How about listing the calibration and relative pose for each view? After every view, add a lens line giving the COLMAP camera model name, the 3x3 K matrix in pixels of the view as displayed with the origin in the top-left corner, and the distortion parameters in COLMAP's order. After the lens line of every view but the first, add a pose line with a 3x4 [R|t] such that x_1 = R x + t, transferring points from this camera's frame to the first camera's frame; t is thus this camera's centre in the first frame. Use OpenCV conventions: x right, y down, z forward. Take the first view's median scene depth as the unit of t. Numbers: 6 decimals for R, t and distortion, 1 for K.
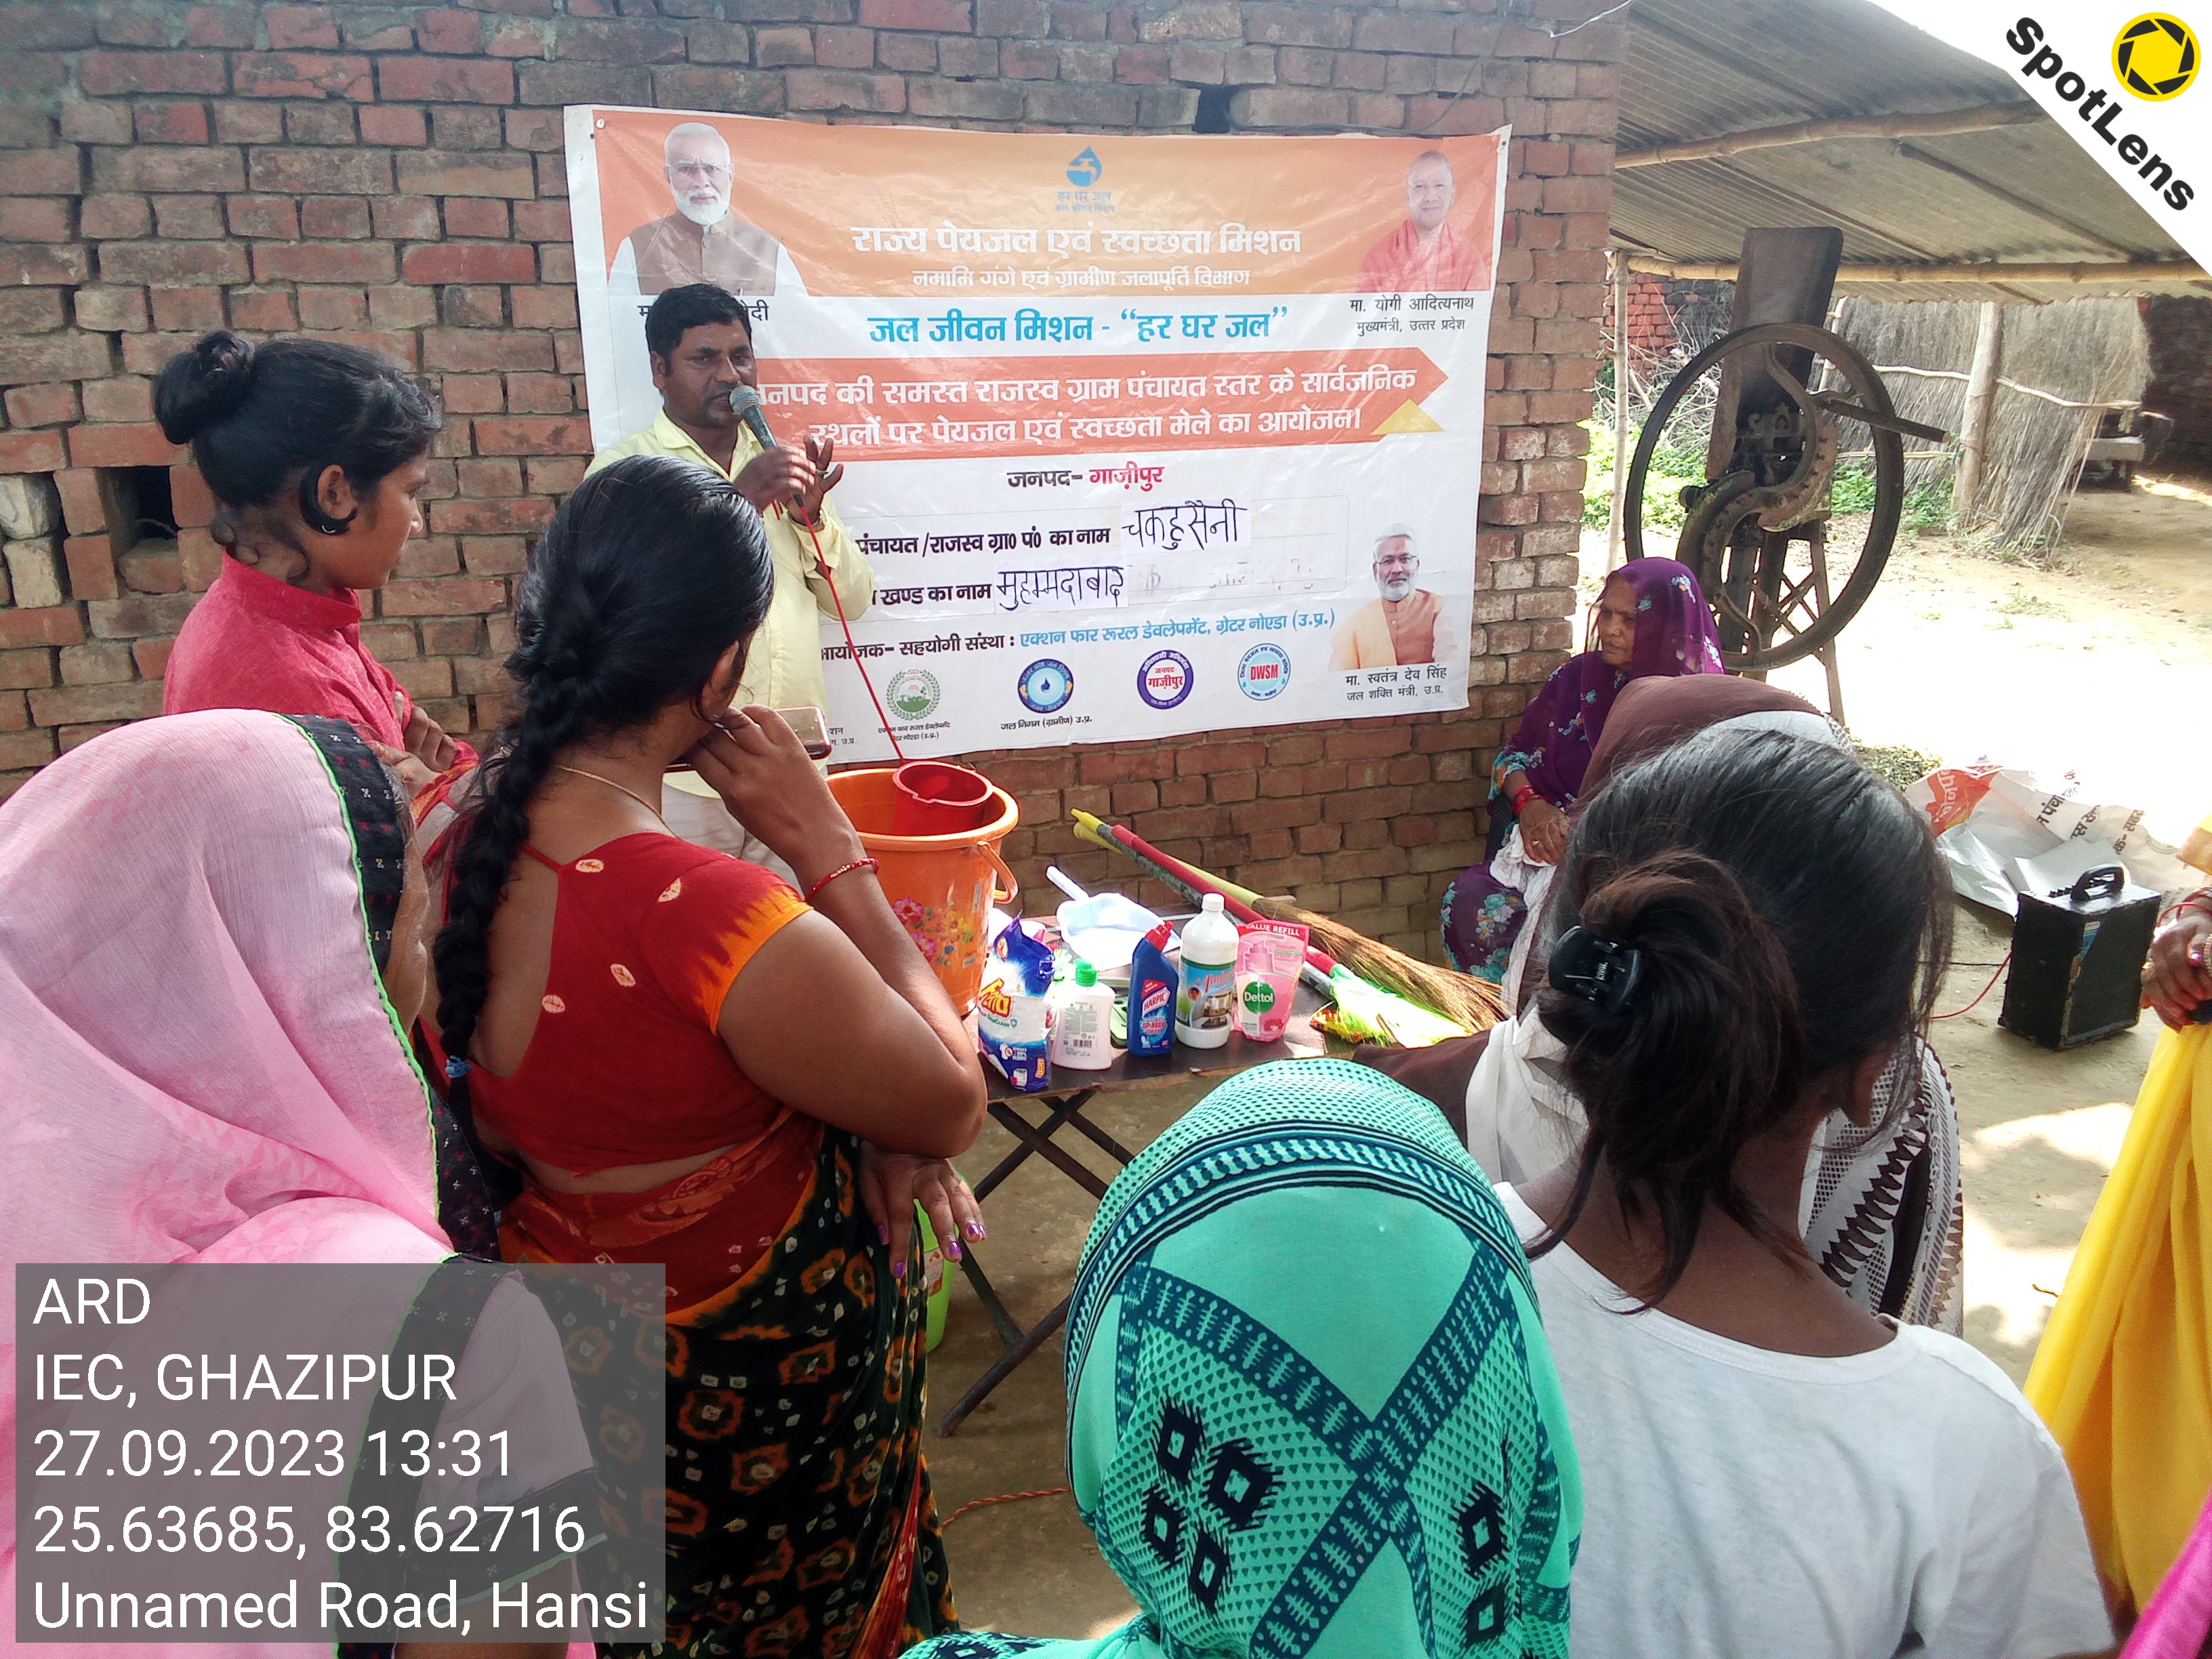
lens RADIAL K [[1738.5, 0, 1098.8], [0, 1738.5, 818.6], [0, 0, 1]] dist [0.095775, -0.143412]
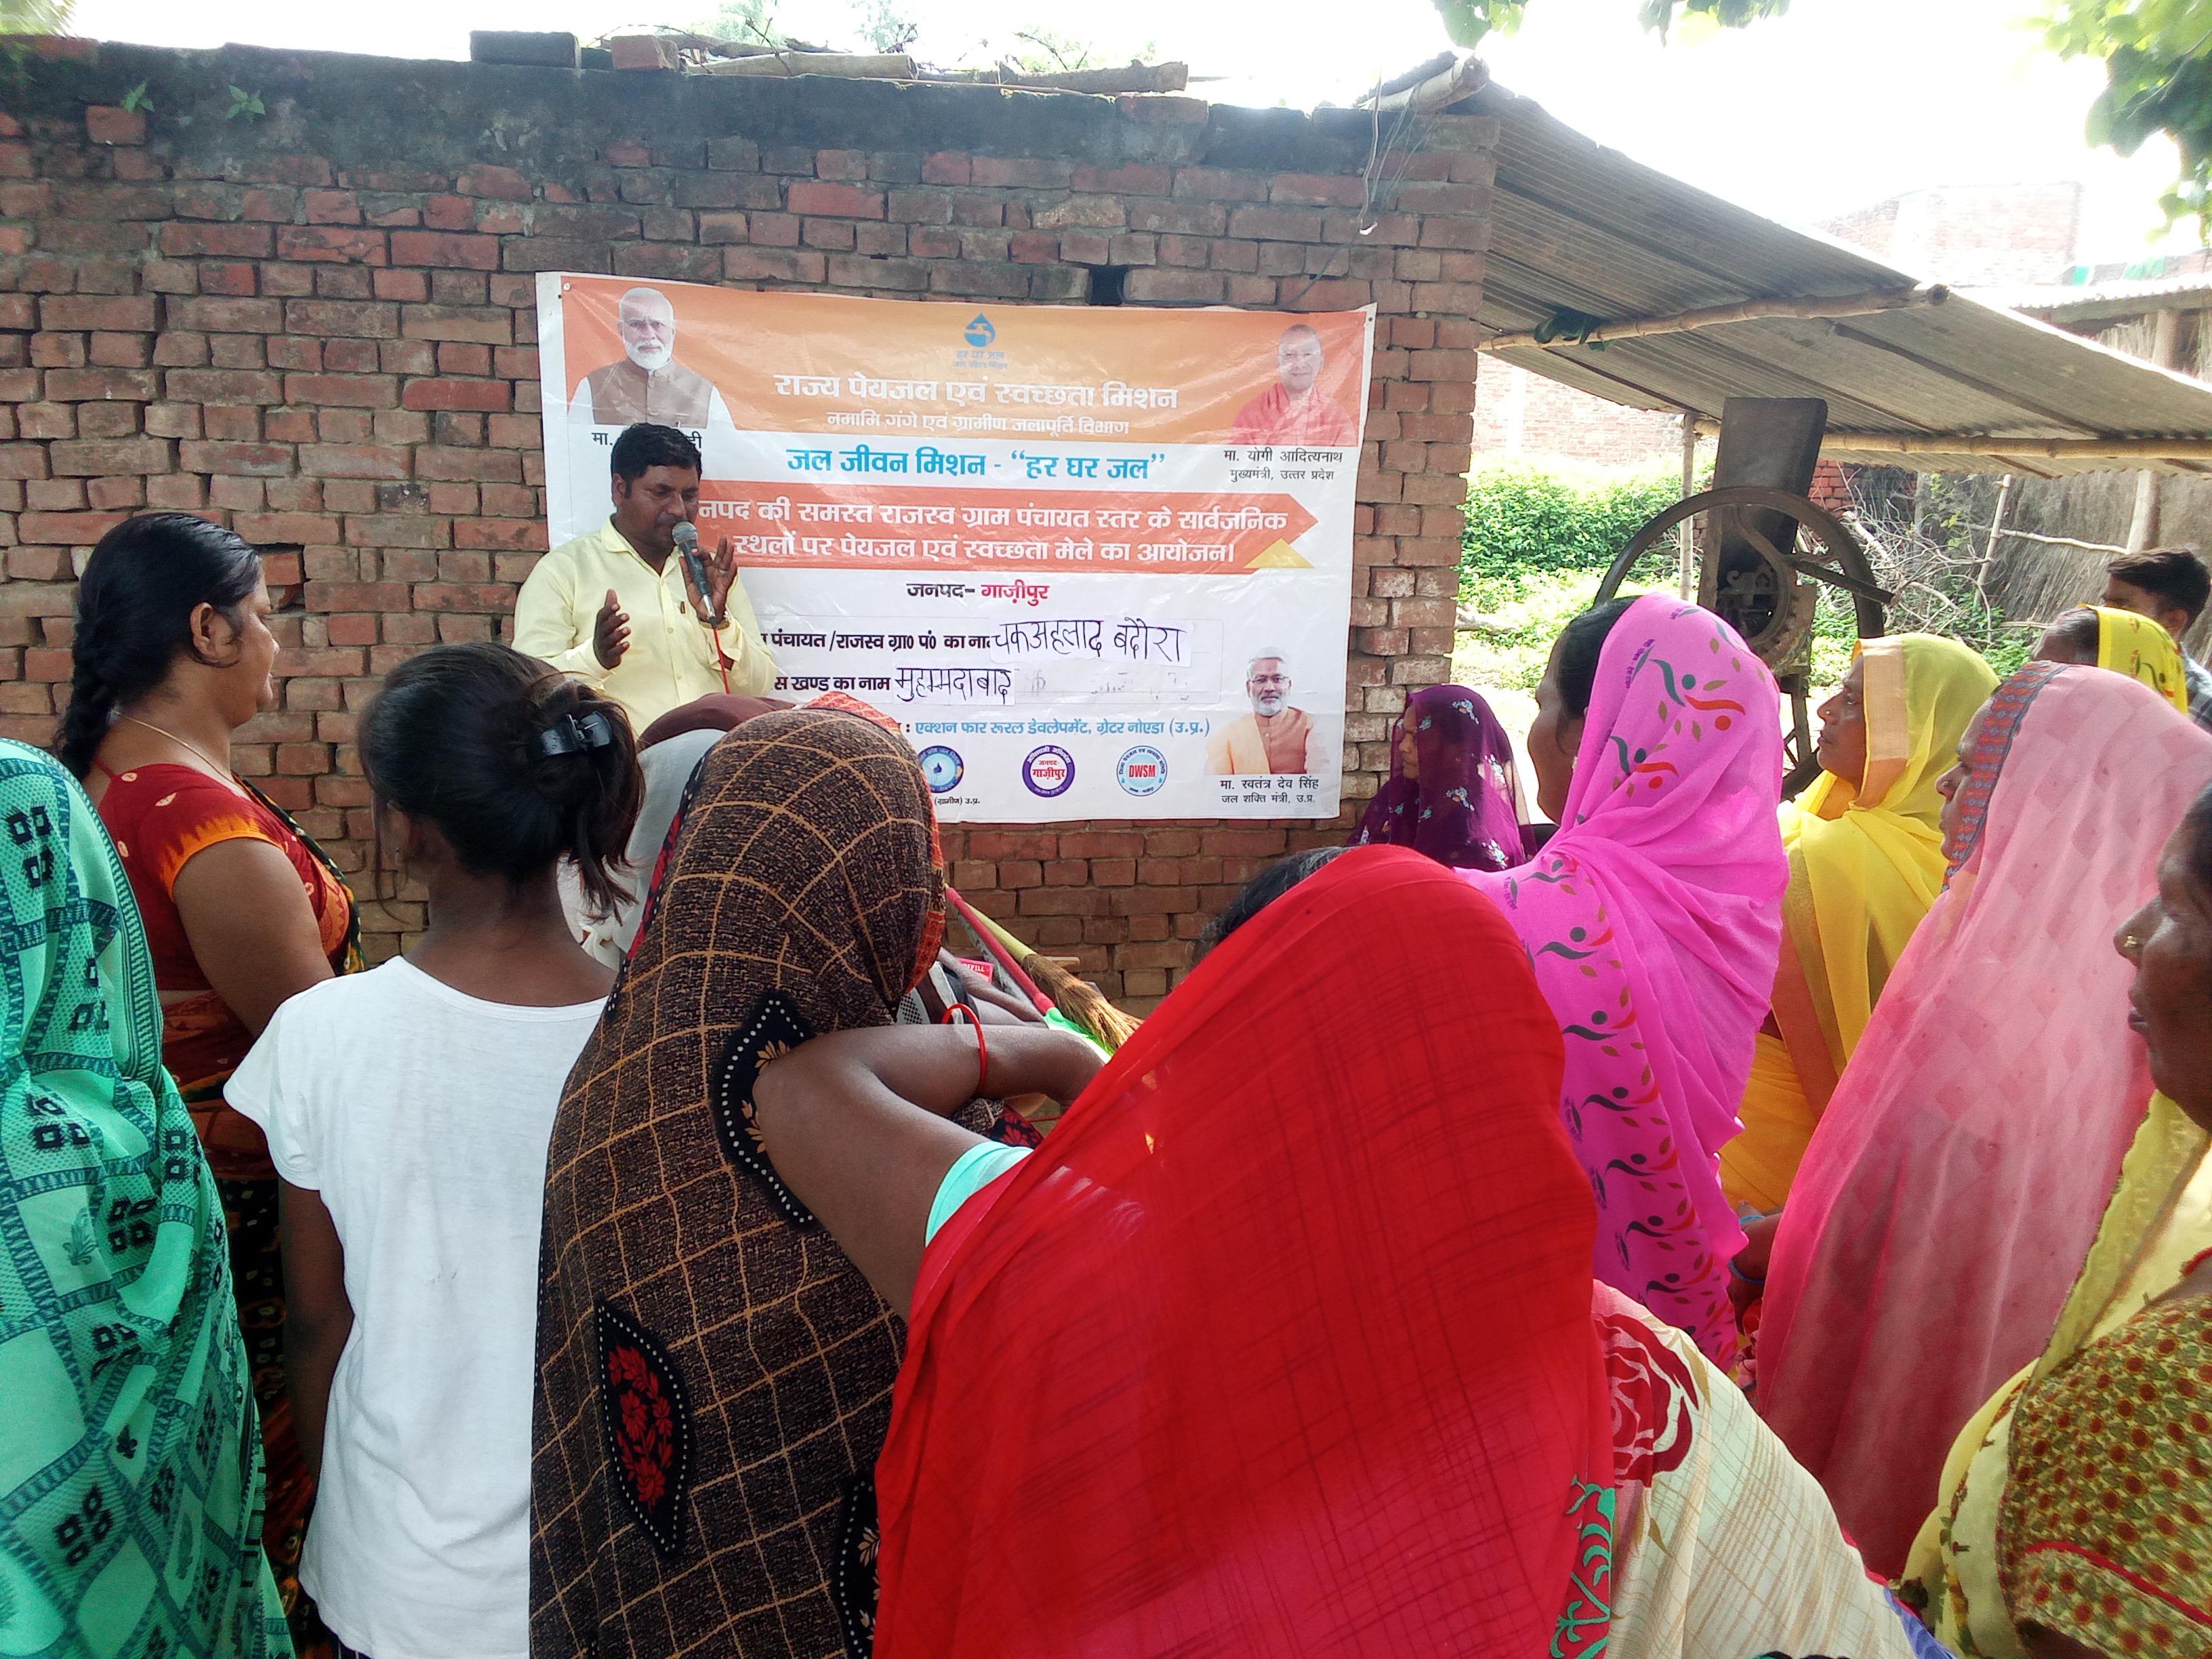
lens RADIAL K [[1737.6, 0, 1104.9], [0, 1737.6, 835.2], [0, 0, 1]] dist [0.095111, -0.144175]
pose [[0.987172, 0.067180, -0.144835, 0.268164], [-0.076435, 0.995309, -0.059302, 0.028845], [0.140172, 0.069612, 0.987677, -0.123861]]
